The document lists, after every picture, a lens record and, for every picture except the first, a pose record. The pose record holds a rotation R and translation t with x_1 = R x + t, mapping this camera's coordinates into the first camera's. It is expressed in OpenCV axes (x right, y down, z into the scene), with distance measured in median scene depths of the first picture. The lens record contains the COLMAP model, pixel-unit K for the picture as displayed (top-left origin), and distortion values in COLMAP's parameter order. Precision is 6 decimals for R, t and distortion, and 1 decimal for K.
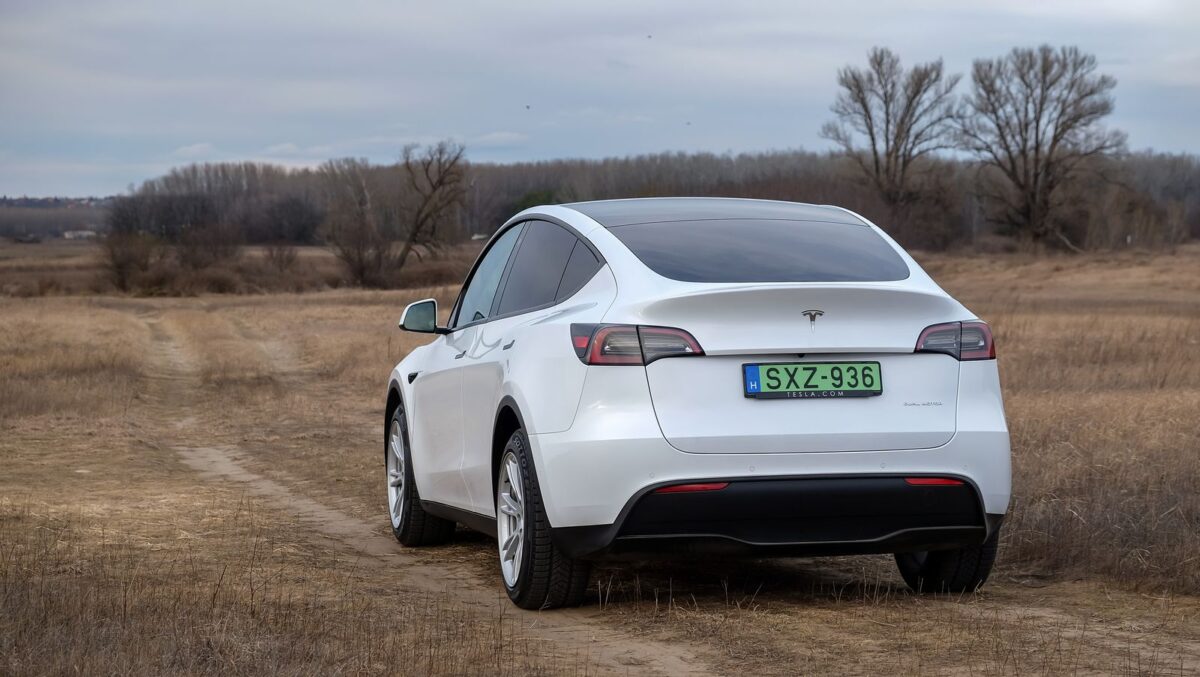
lens RADIAL K [[2755.7, 0, 595.9], [0, 2755.7, 342.8], [0, 0, 1]] dist [0.038213, 0.000000]
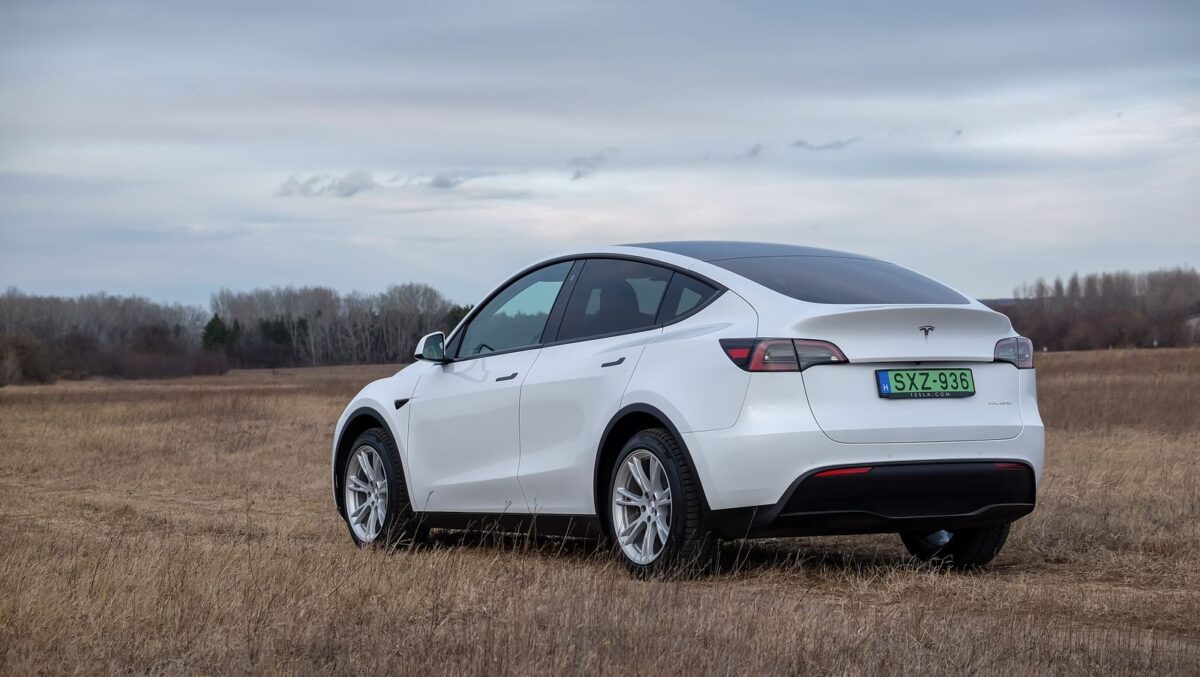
lens RADIAL K [[2755.7, 0, 589.7], [0, 2755.7, 340.1], [0, 0, 1]] dist [0.038213, 0.000000]
pose [[0.955330, 0.000138, 0.295540, -0.425558], [0.010810, 0.999314, -0.035410, 0.036036], [-0.295343, 0.037023, 0.954674, -0.126824]]
